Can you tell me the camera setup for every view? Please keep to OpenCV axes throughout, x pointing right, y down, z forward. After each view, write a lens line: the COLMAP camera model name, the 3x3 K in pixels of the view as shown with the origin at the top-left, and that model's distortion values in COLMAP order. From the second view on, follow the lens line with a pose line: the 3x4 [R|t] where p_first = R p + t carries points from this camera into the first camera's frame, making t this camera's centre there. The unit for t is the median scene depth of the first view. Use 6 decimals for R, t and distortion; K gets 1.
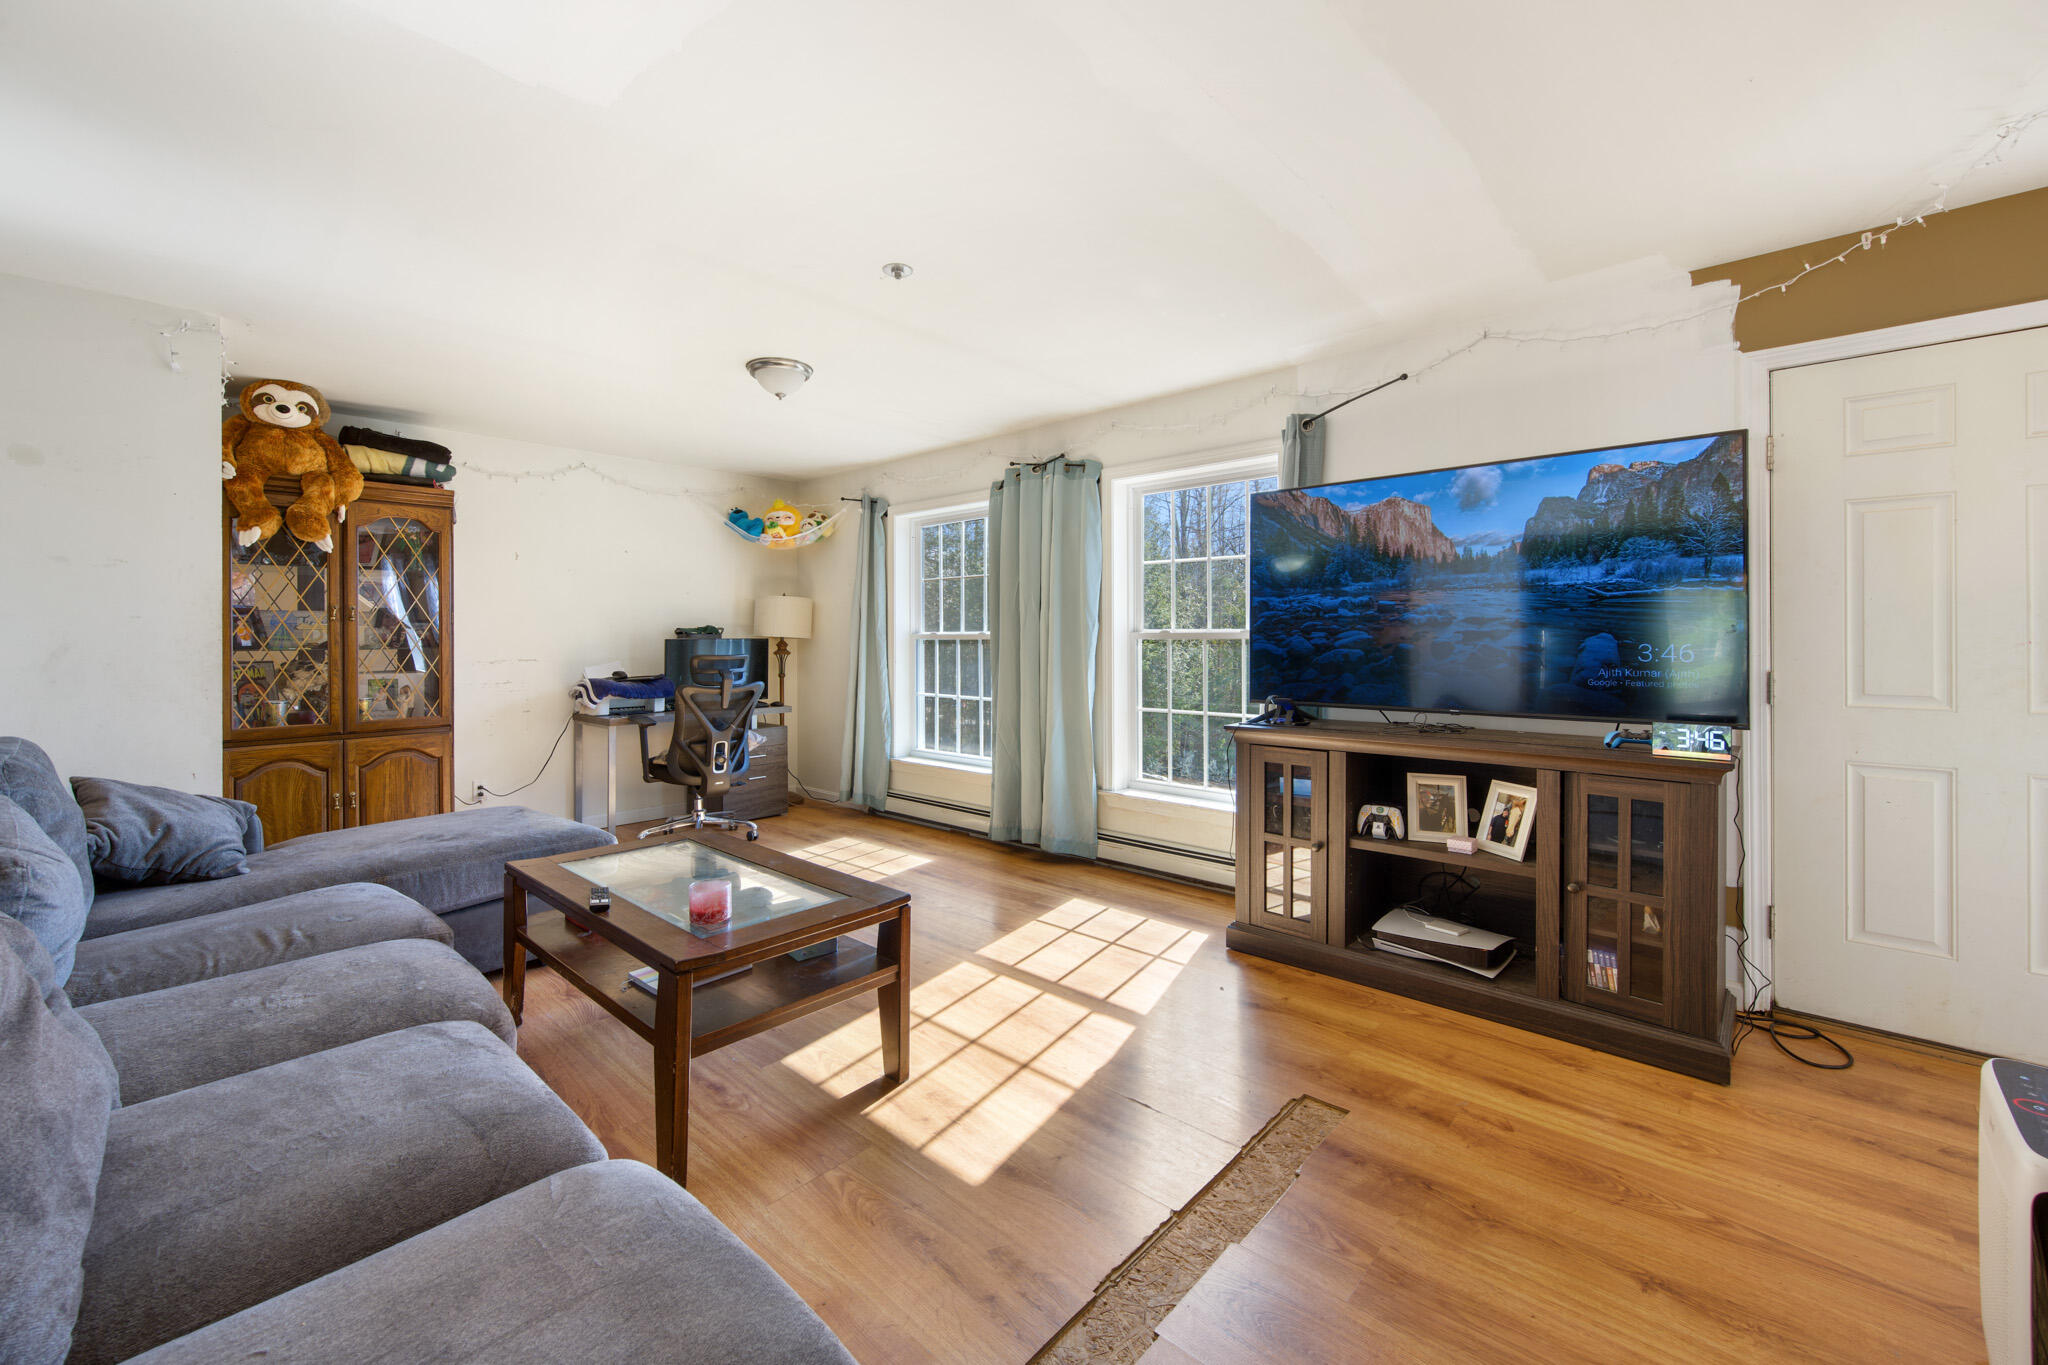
lens RADIAL K [[826.7, 0, 1028.4], [0, 826.7, 639.5], [0, 0, 1]] dist [0.000039, 0.000113]
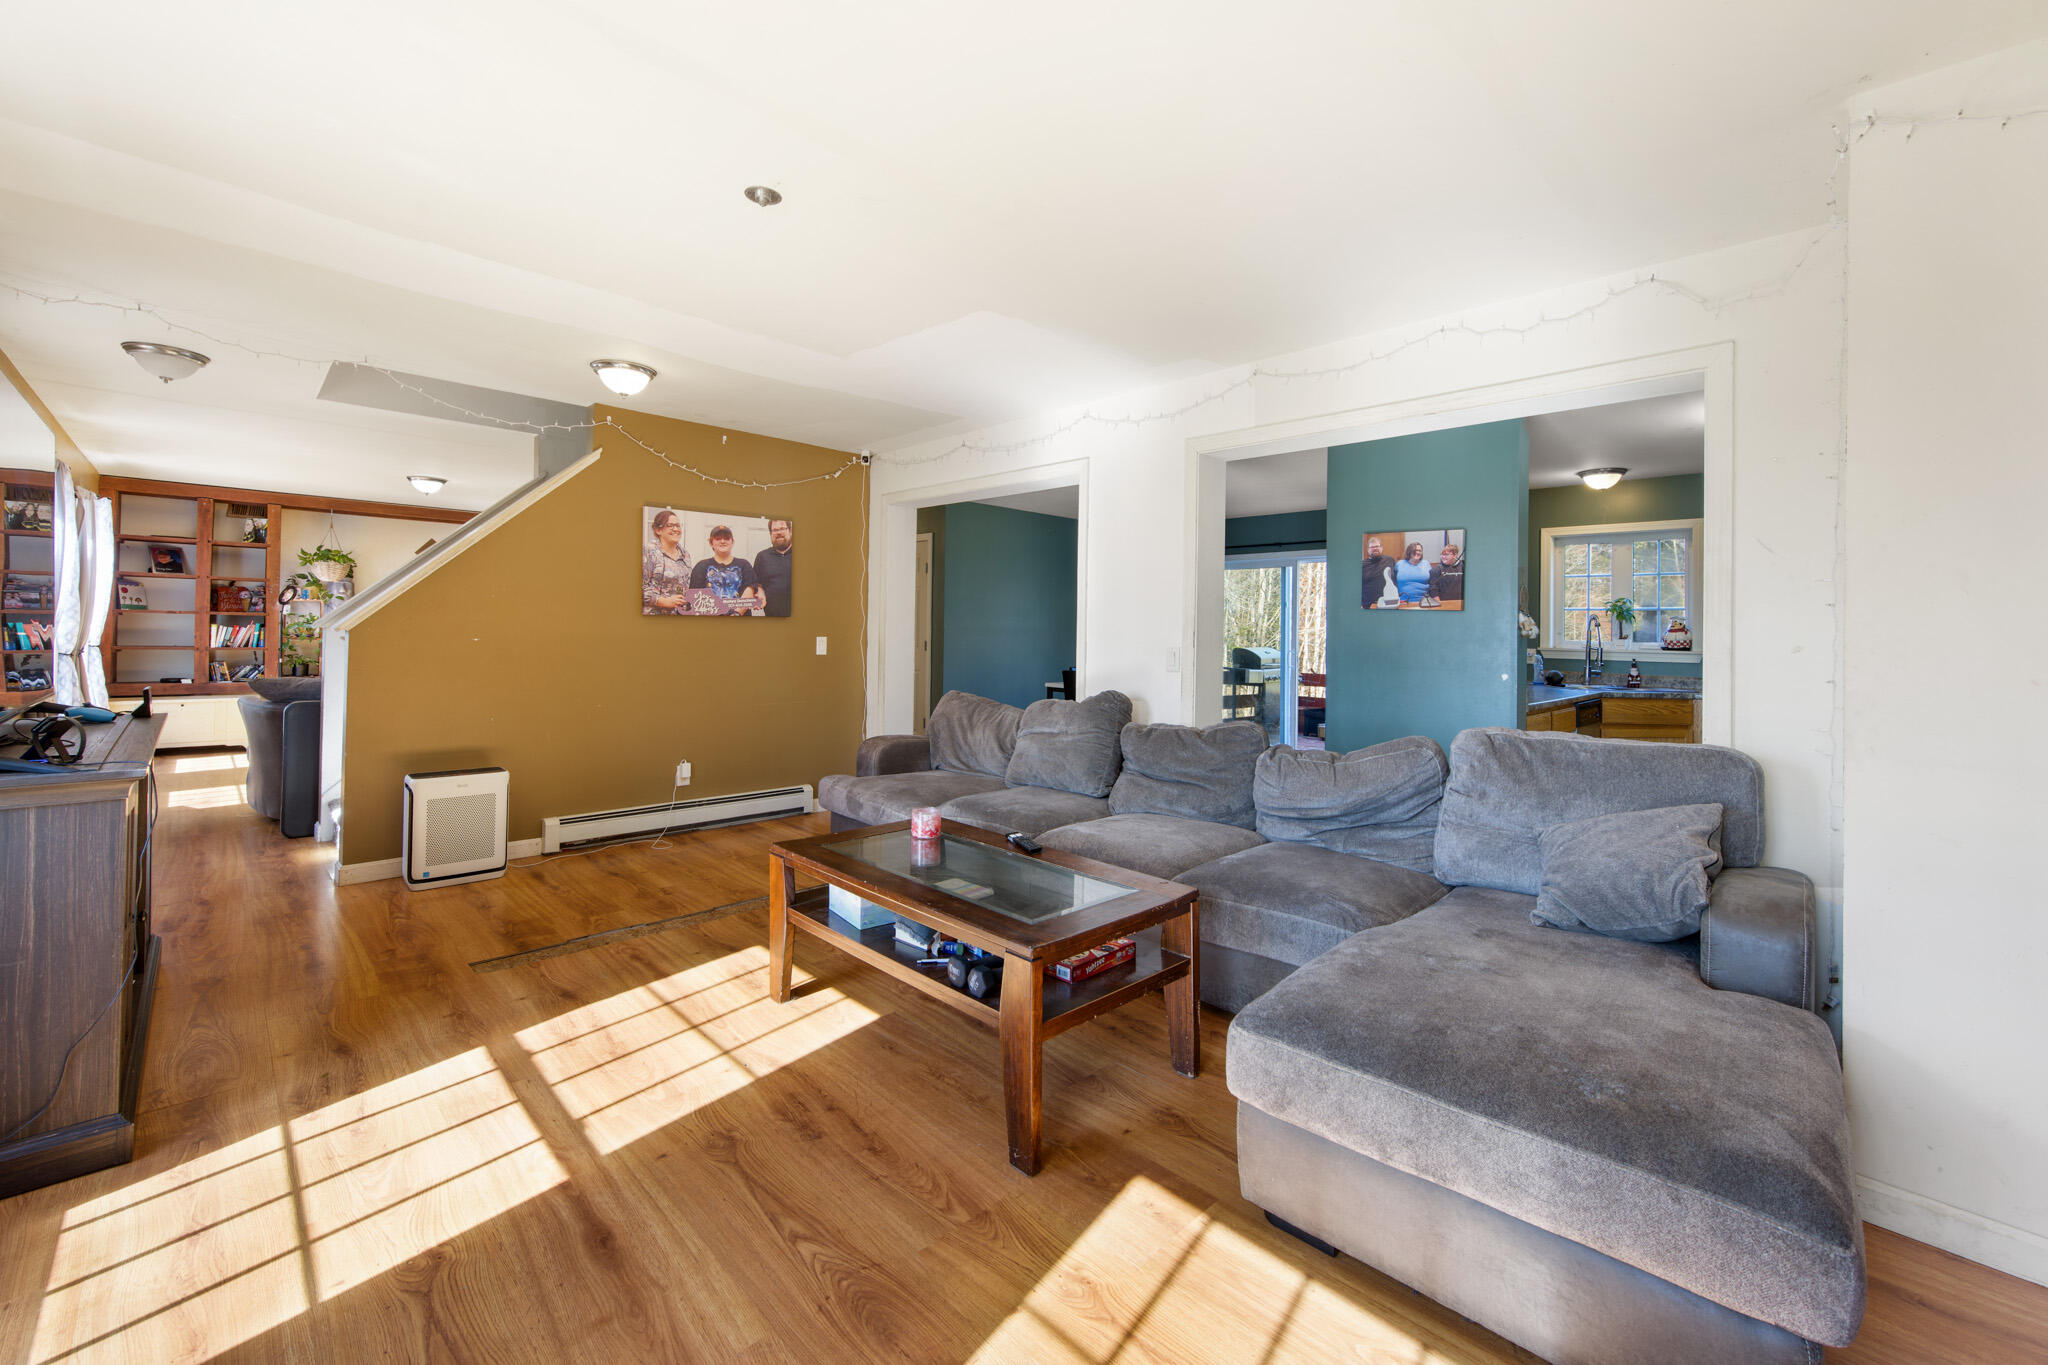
lens RADIAL K [[835.3, 0, 1022.9], [0, 835.3, 616.7], [0, 0, 1]] dist [0.000292, 0.000166]
pose [[-0.998036, -0.013012, 0.061271, -0.399601], [-0.014042, 0.999767, -0.016417, -0.000532], [-0.061043, -0.017245, -0.997986, 1.529807]]
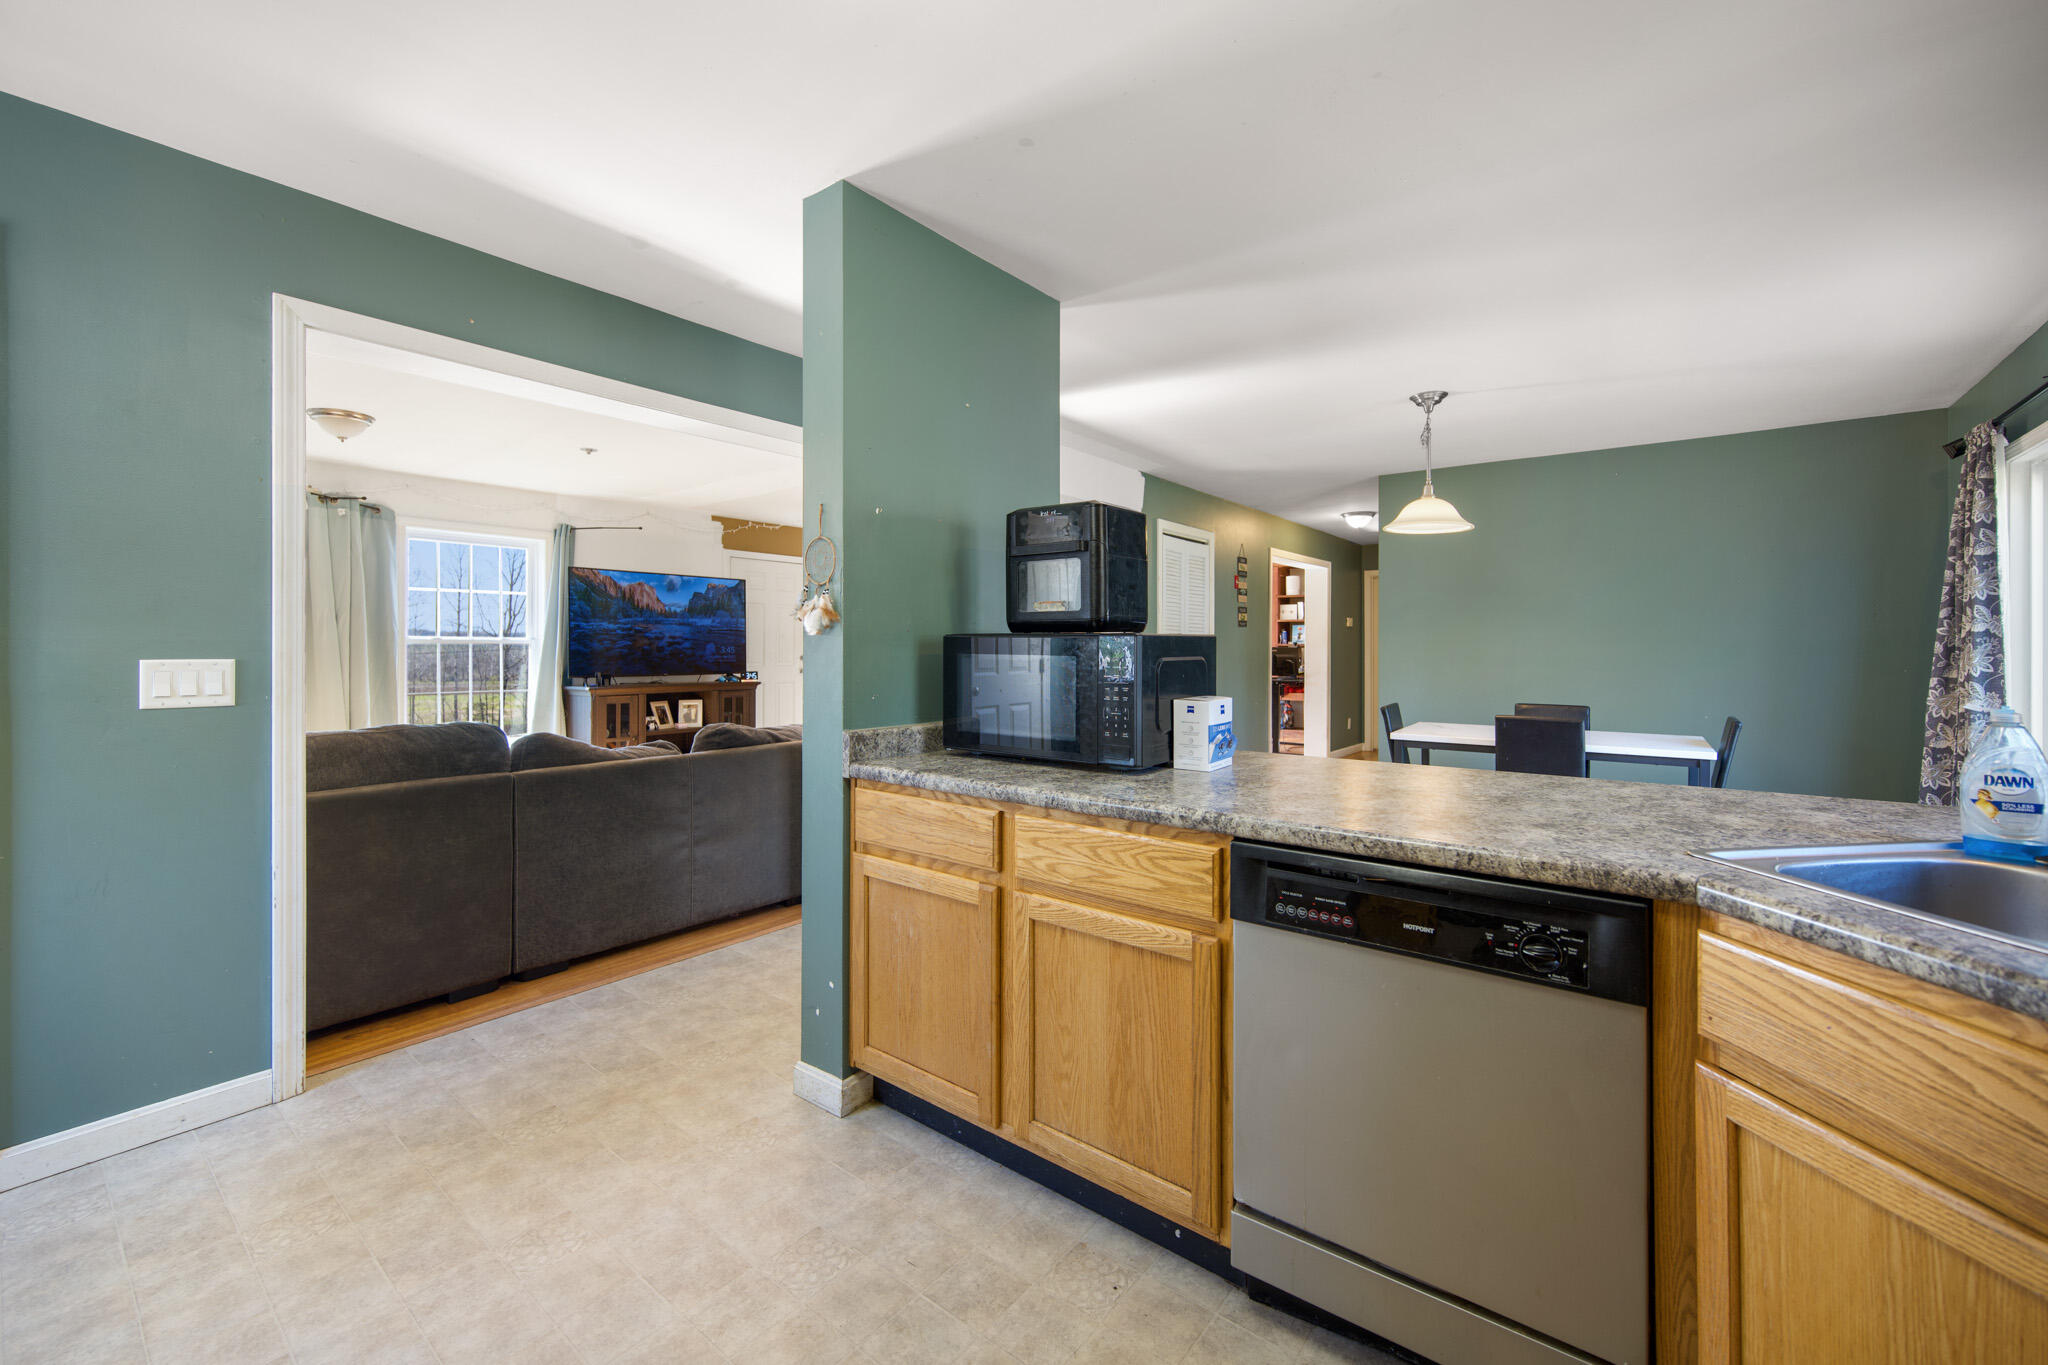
lens RADIAL K [[825.4, 0, 1018.8], [0, 825.4, 644.6], [0, 0, 1]] dist [0.000143, 0.000043]
pose [[-0.060055, 0.006948, 0.998171, -1.764365], [-0.002312, 0.999972, -0.007100, 0.012741], [-0.998192, -0.002735, -0.060037, 0.099227]]
